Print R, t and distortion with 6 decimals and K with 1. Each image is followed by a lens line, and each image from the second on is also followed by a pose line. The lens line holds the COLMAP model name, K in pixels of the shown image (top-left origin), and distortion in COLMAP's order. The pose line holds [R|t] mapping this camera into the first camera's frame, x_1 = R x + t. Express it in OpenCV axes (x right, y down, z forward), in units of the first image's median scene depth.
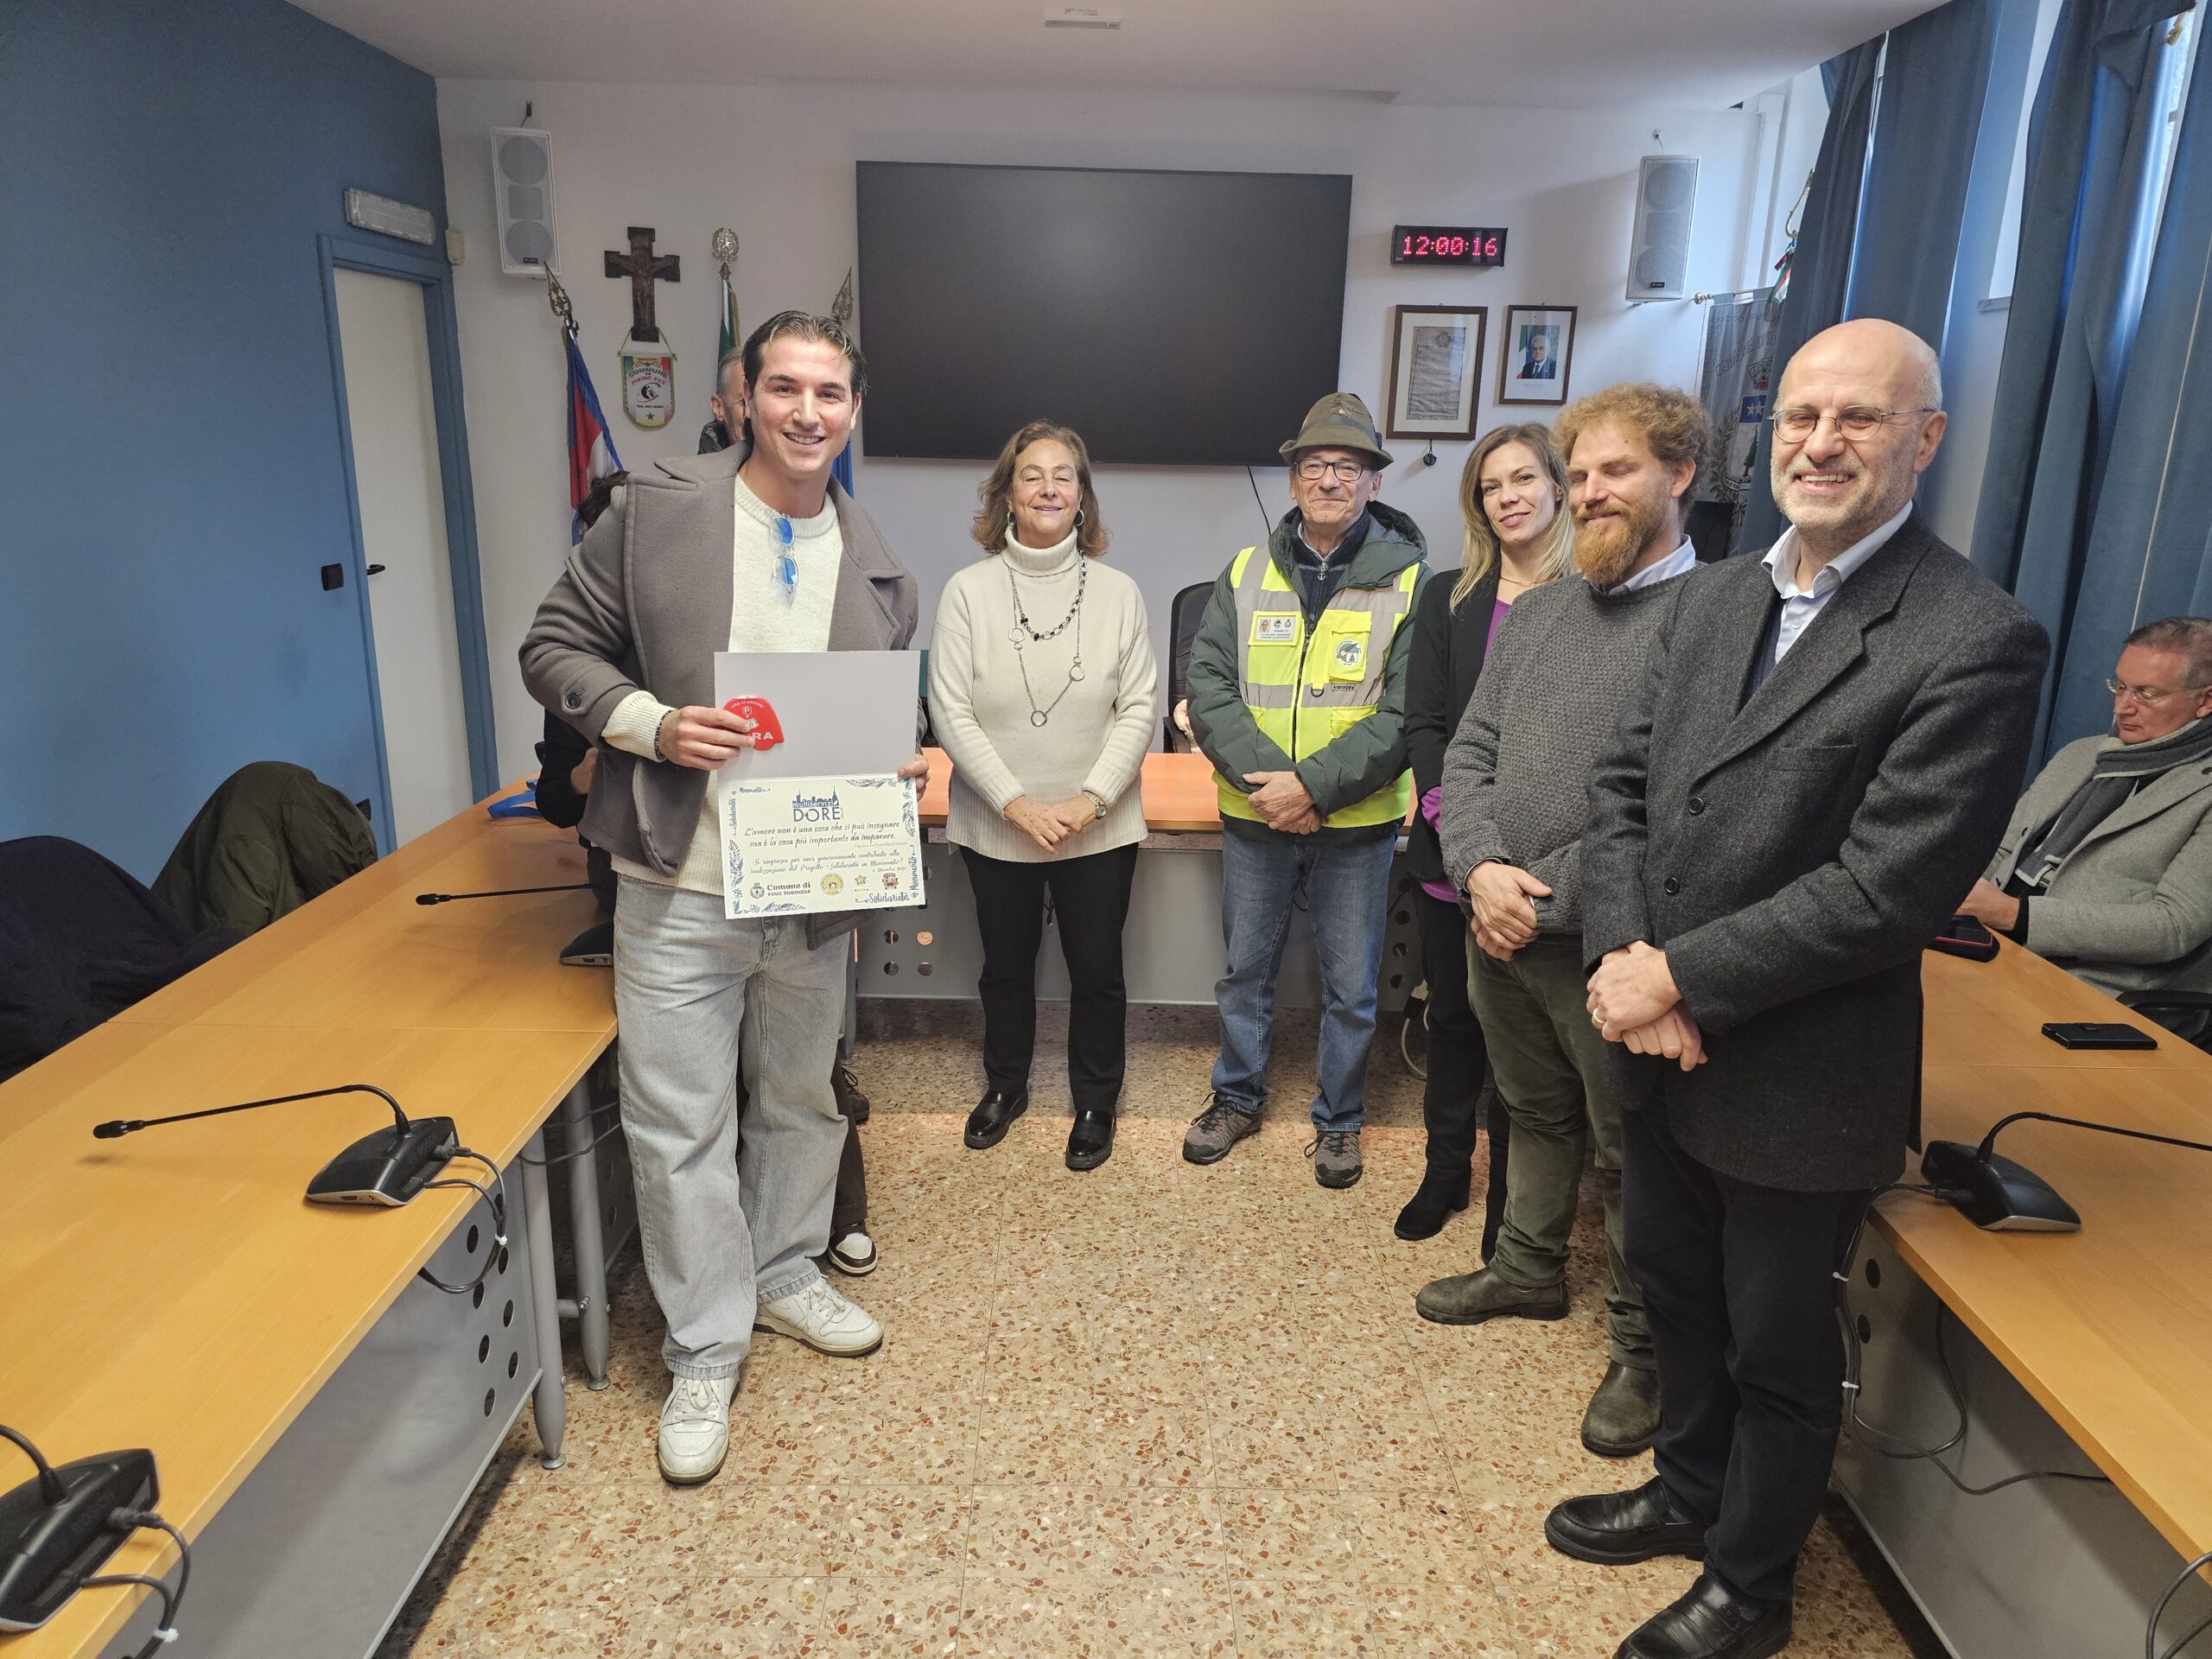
lens RADIAL K [[1489.5, 0, 1094.7], [0, 1489.5, 827.7], [0, 0, 1]] dist [0.055859, -0.053168]
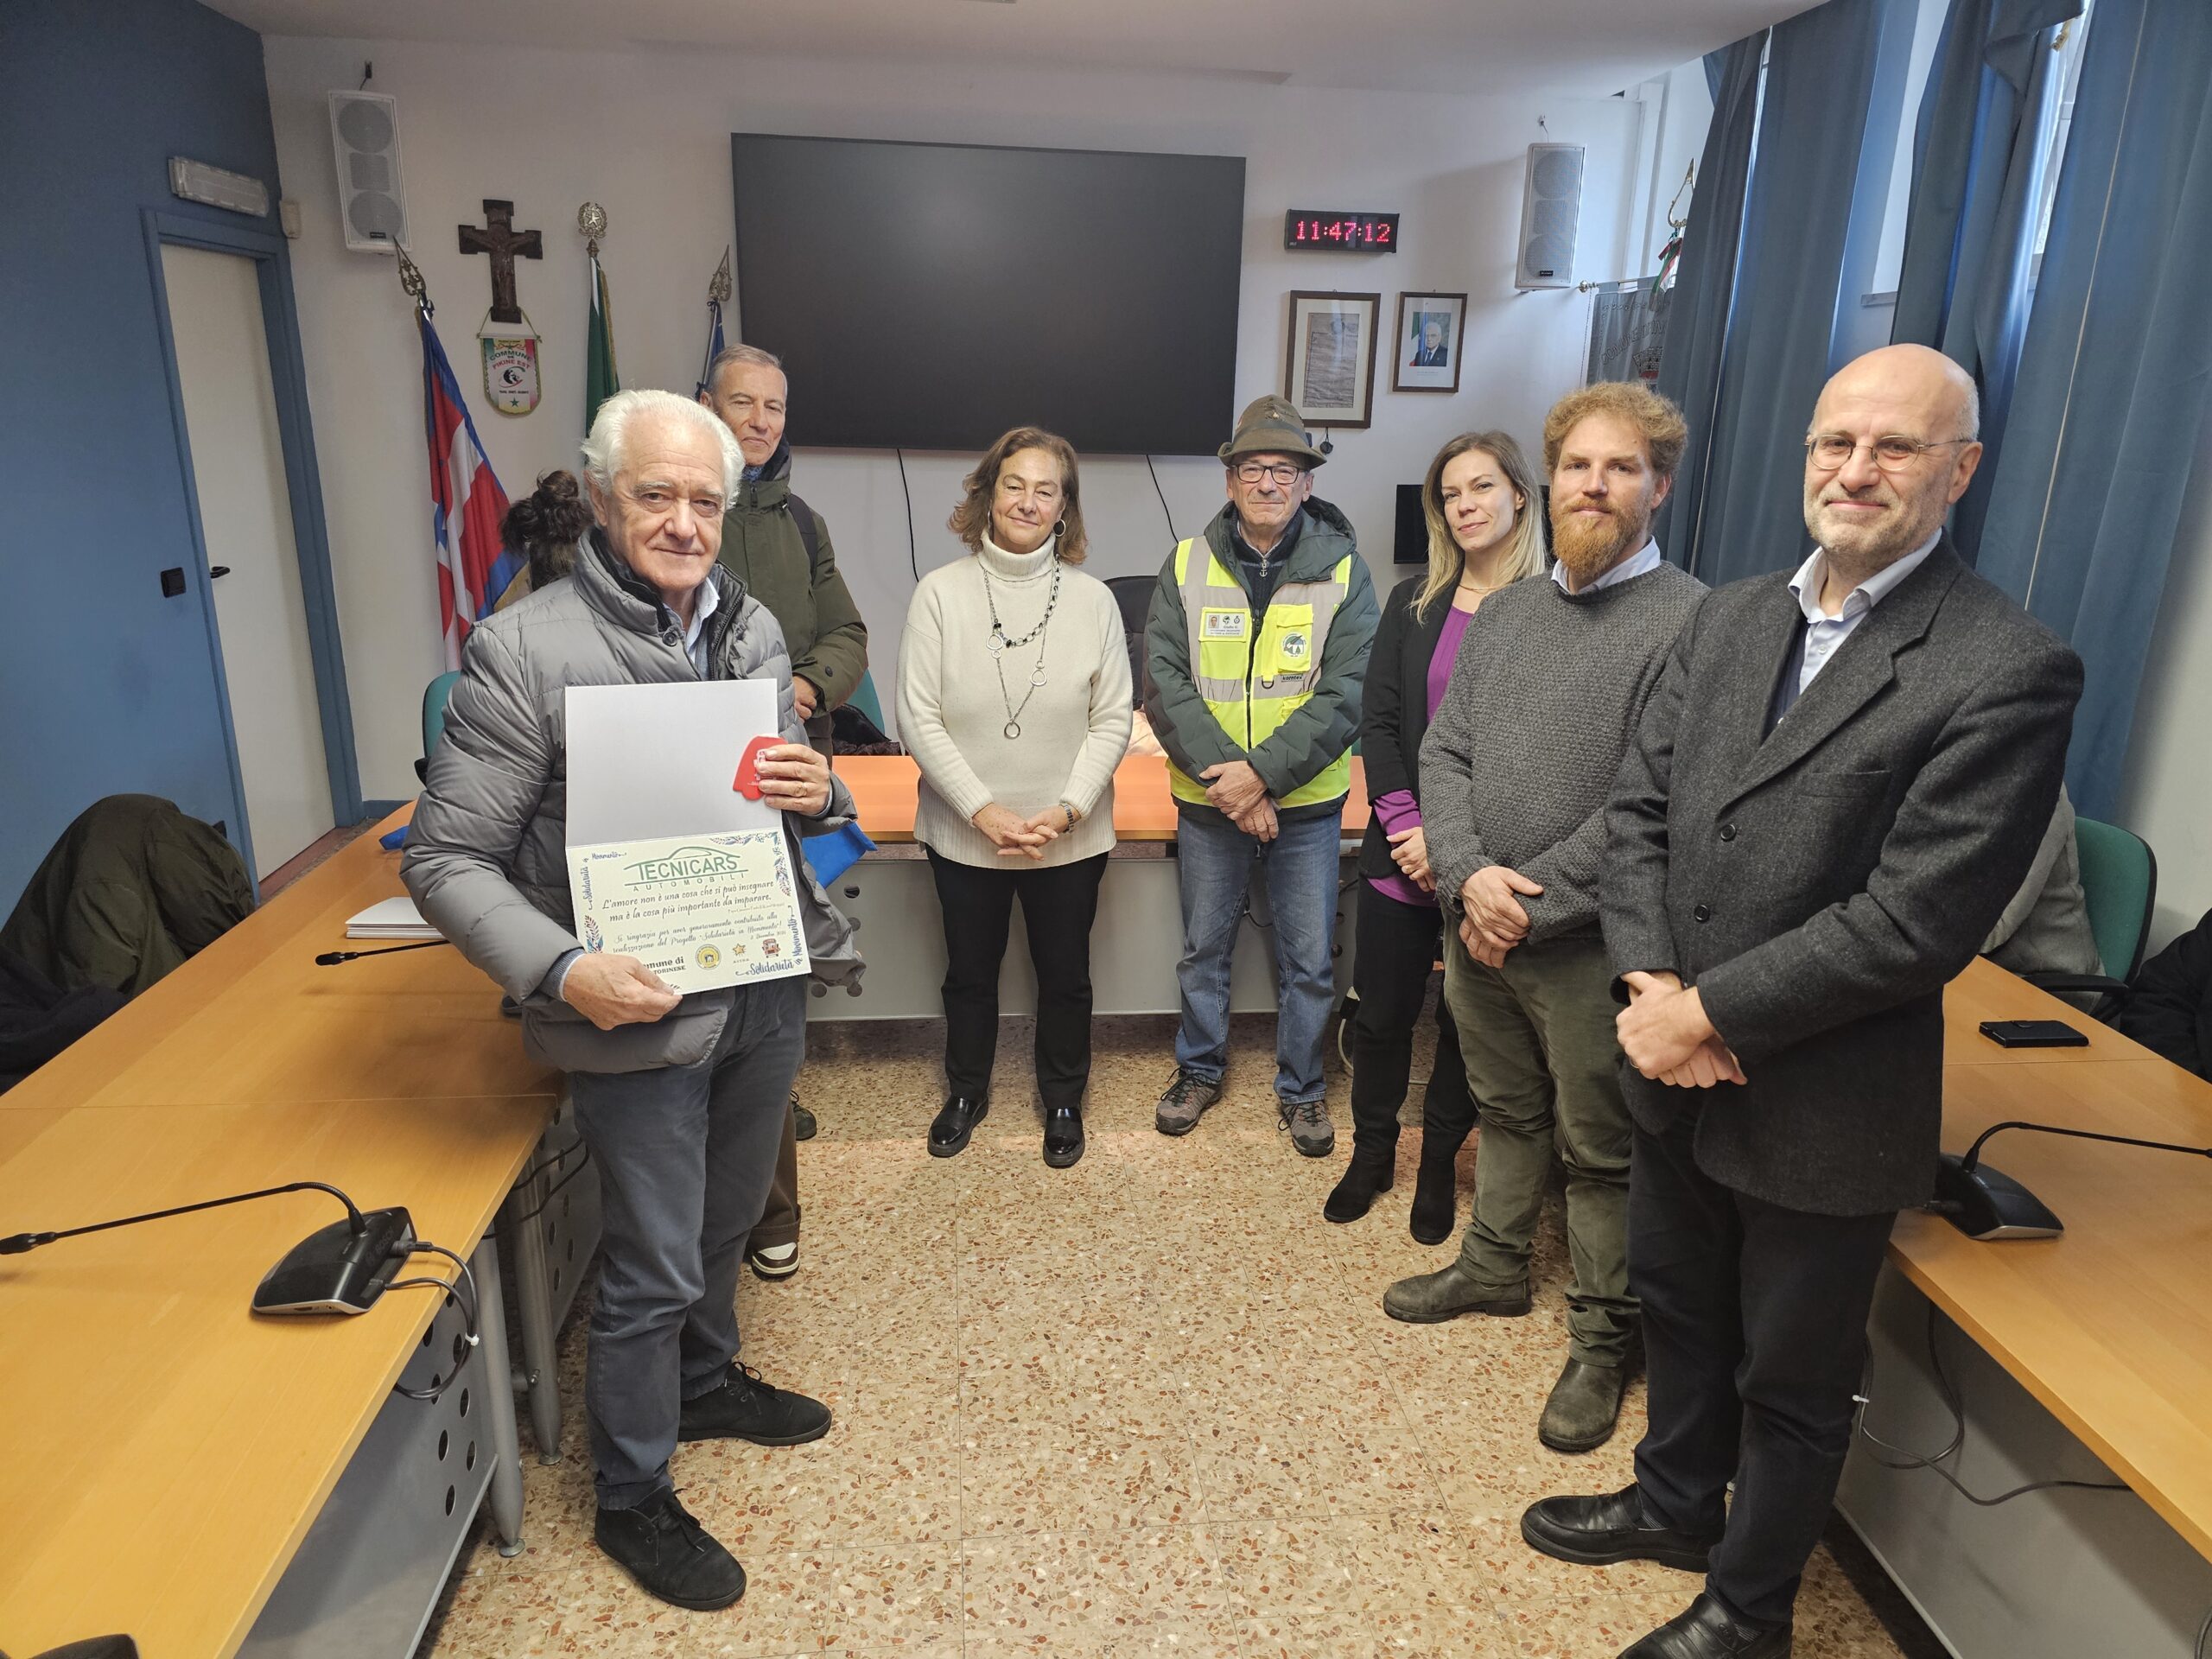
lens RADIAL K [[1489.5, 0, 1111.5], [0, 1489.5, 848.5], [0, 0, 1]] dist [0.055859, -0.053168]
pose [[0.994448, -0.030618, 0.100679, -0.062313], [0.027491, 0.999100, 0.032302, -0.033705], [-0.101578, -0.029355, 0.994394, 0.033496]]
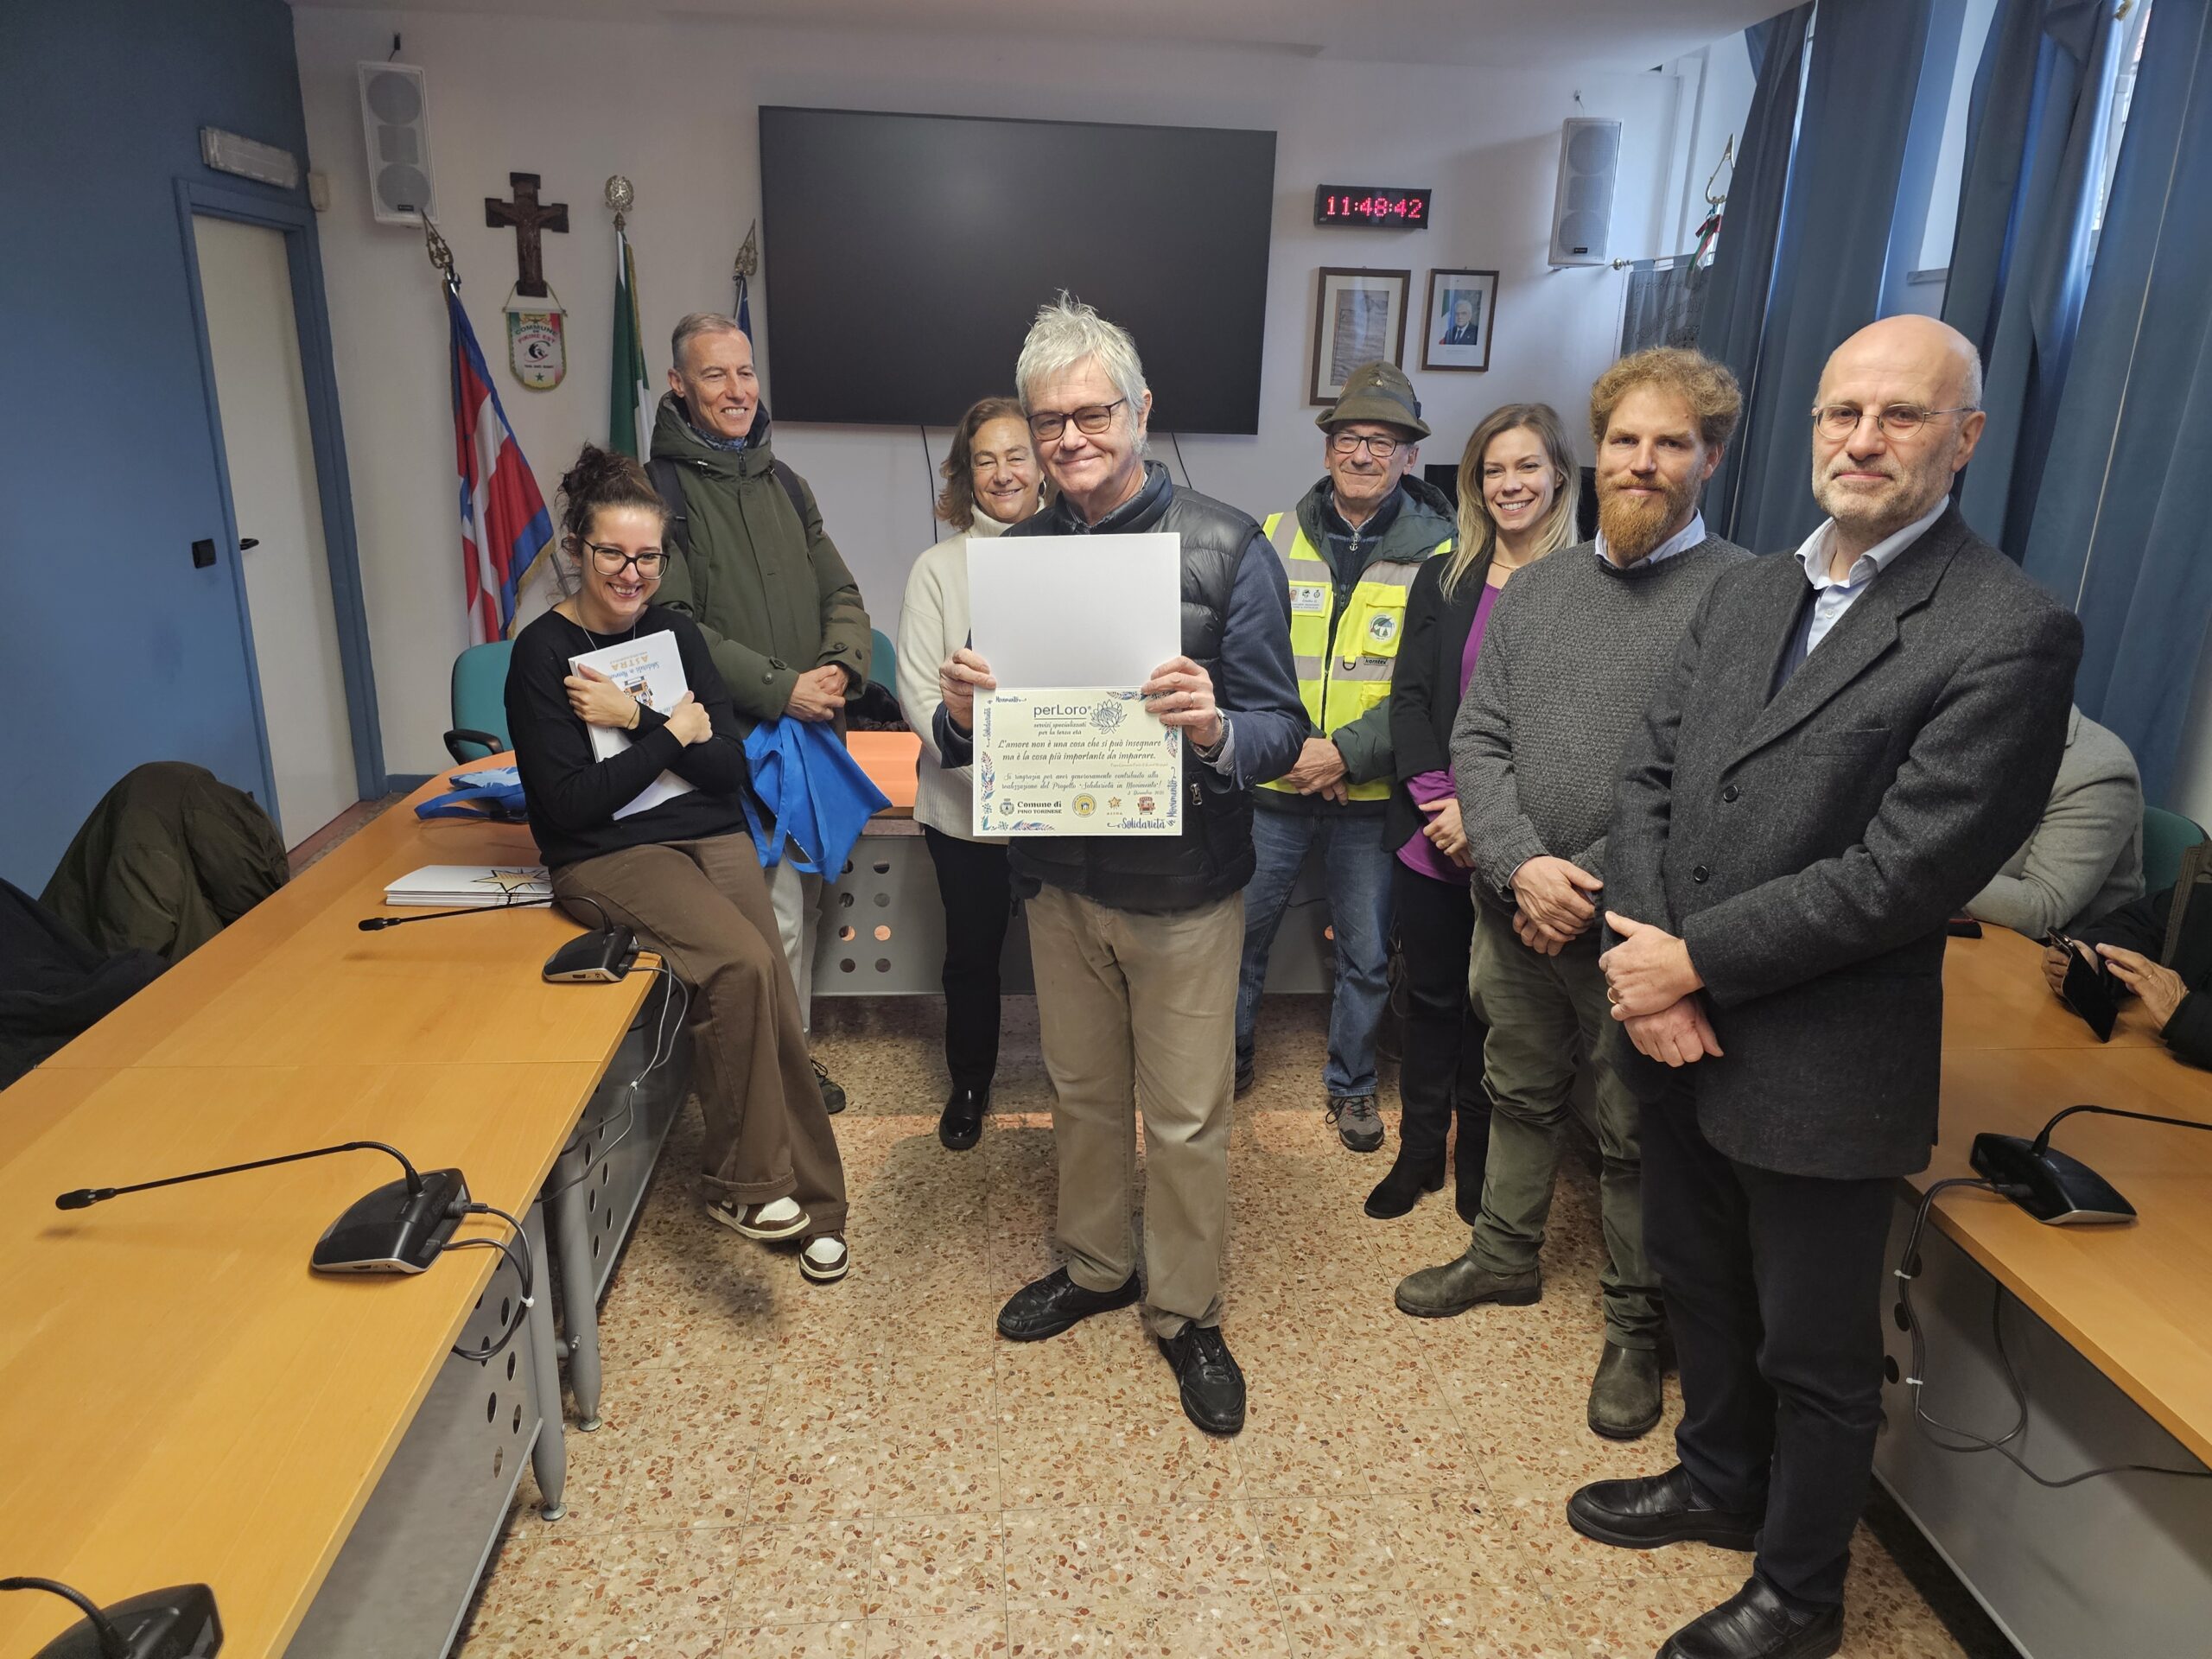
lens RADIAL K [[1489.5, 0, 1092.2], [0, 1489.5, 853.6], [0, 0, 1]] dist [0.055859, -0.053168]
pose [[0.996143, -0.021820, 0.084983, -0.086701], [0.018126, 0.998867, 0.043990, -0.025205], [-0.085847, -0.042280, 0.995411, 0.043502]]
